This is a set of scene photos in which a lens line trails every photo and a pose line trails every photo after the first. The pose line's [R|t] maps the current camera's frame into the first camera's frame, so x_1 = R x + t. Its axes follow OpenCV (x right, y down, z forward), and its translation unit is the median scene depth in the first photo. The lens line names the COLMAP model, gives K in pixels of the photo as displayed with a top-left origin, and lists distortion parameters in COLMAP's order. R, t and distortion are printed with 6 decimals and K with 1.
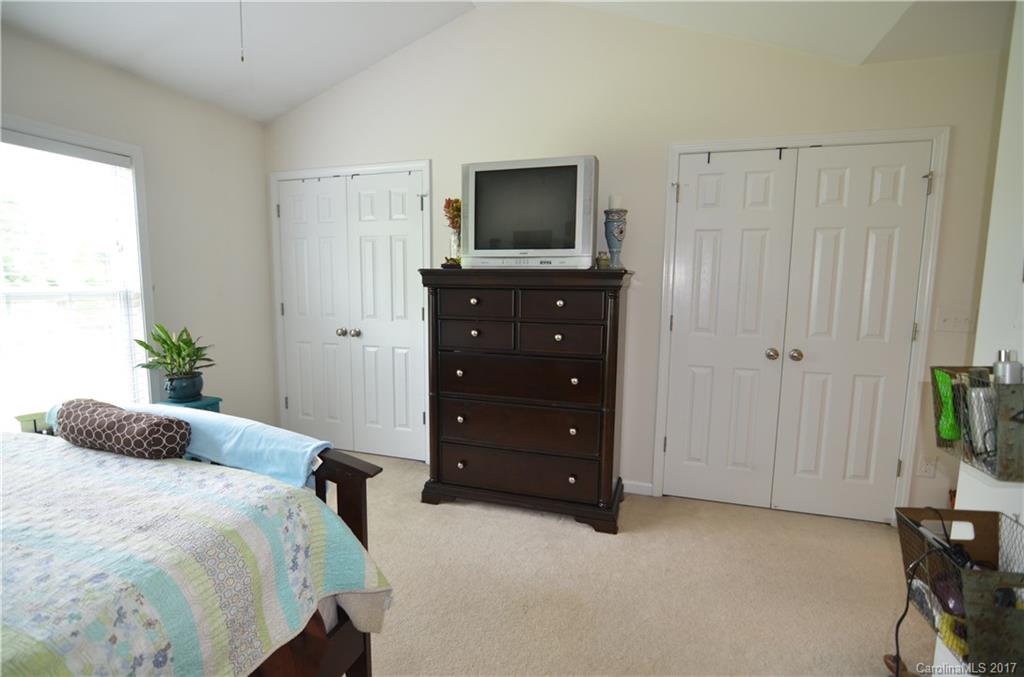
lens RADIAL K [[496.2, 0, 510.9], [0, 496.2, 339.1], [0, 0, 1]] dist [-0.033423, 0.011208]
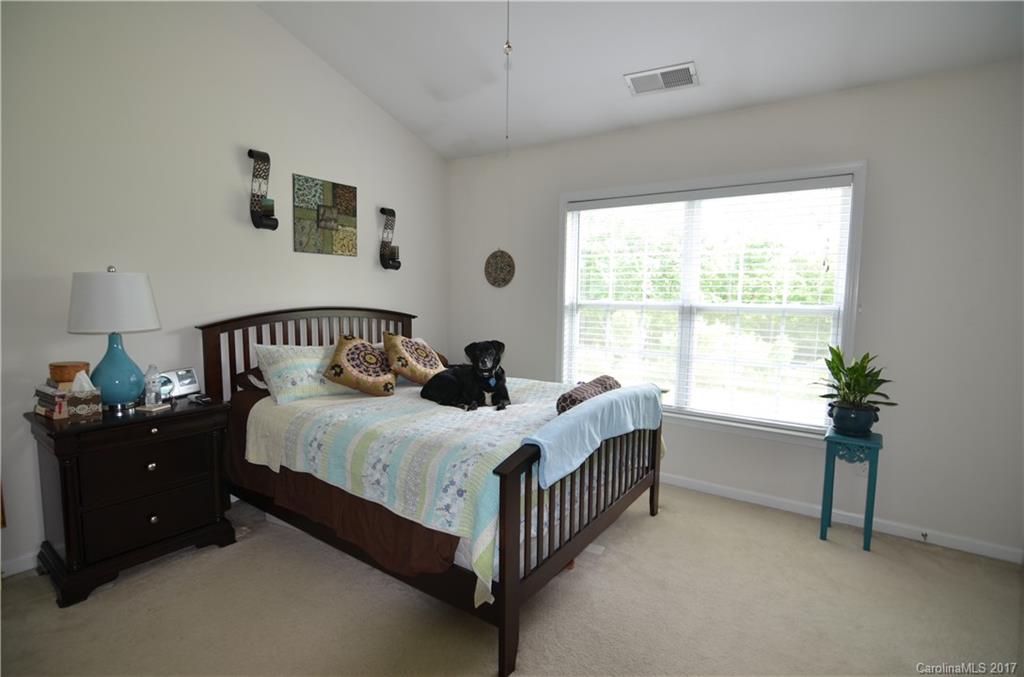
lens RADIAL K [[496.2, 0, 512.1], [0, 496.2, 338.9], [0, 0, 1]] dist [-0.033423, 0.011208]
pose [[-0.283925, 0.082939, -0.955253, 0.831723], [-0.127913, 0.984071, 0.123460, -0.177962], [0.950276, 0.157243, -0.268793, 1.448510]]
